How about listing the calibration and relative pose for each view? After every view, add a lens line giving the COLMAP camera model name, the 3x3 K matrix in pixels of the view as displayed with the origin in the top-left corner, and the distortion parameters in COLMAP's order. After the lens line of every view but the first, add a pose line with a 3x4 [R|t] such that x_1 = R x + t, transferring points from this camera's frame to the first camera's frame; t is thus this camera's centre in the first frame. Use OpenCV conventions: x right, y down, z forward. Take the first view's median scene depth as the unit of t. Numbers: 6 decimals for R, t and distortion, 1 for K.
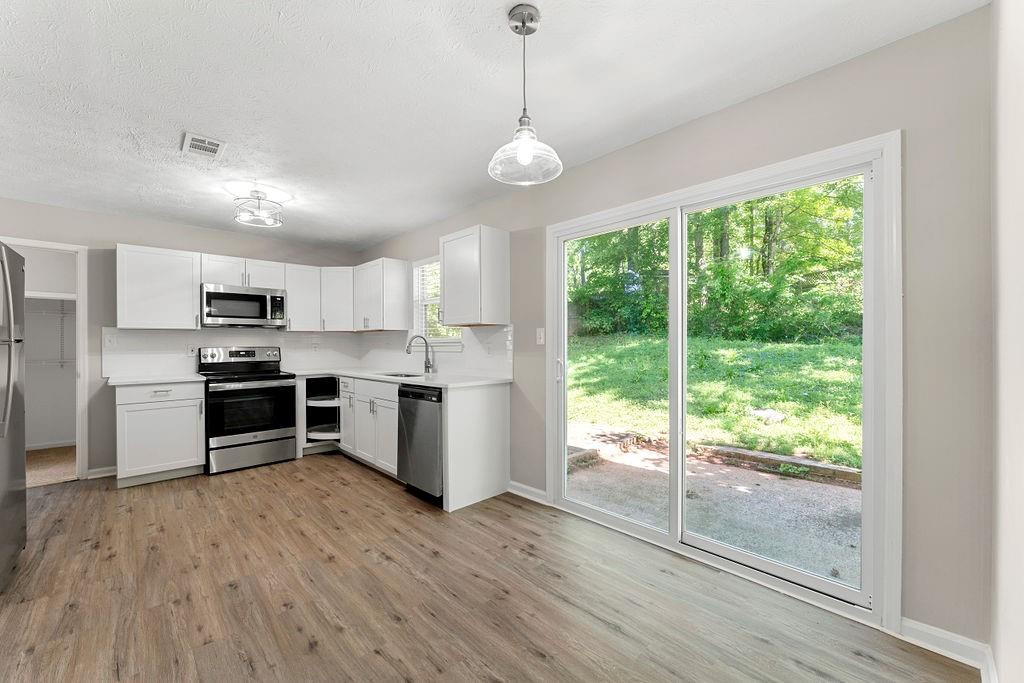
lens RADIAL K [[411.8, 0, 506.2], [0, 411.8, 342.6], [0, 0, 1]] dist [-0.008925, 0.000682]
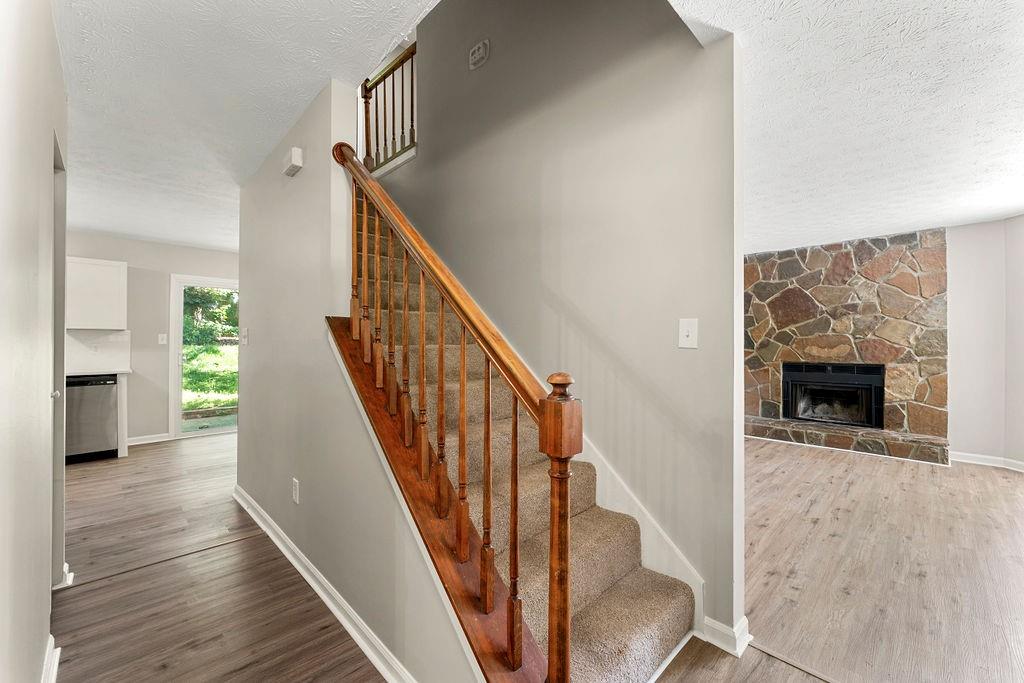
lens RADIAL K [[411.8, 0, 510.8], [0, 411.8, 343.8], [0, 0, 1]] dist [-0.008925, 0.000682]
pose [[-0.028356, 0.008104, 0.999565, -2.076676], [-0.001459, 0.999966, -0.008149, 0.020581], [-0.999597, -0.001690, -0.028343, -0.432592]]
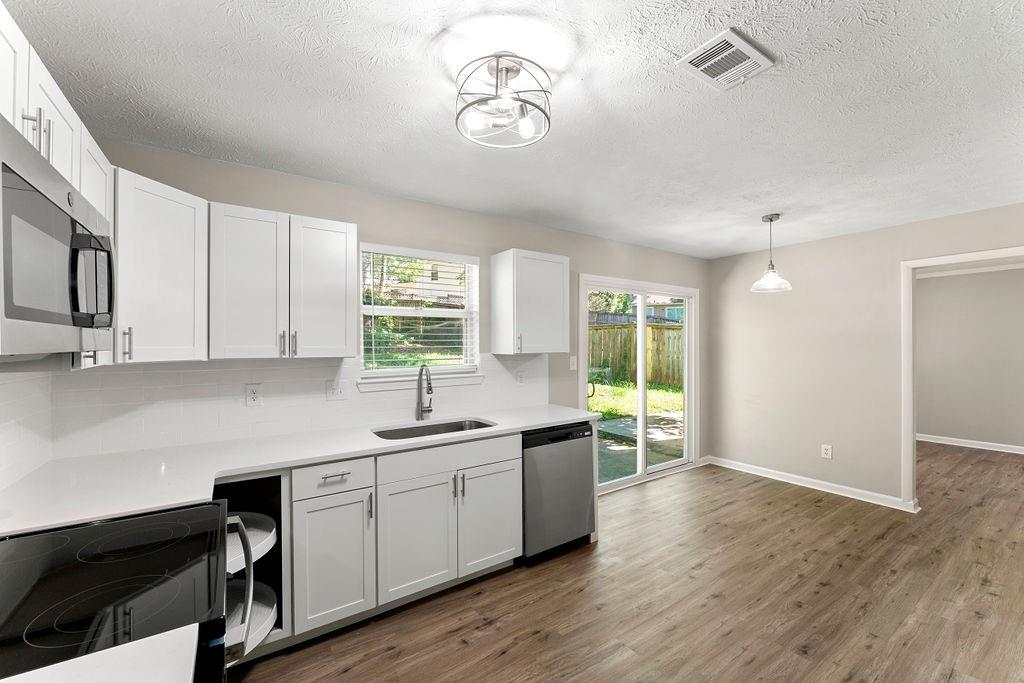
lens RADIAL K [[411.8, 0, 508.4], [0, 411.8, 342.6], [0, 0, 1]] dist [-0.008925, 0.000682]
pose [[0.155465, 0.009774, 0.987793, -1.478425], [0.003409, 0.999940, -0.010430, -0.082671], [-0.987836, 0.004989, 0.155422, 1.323814]]
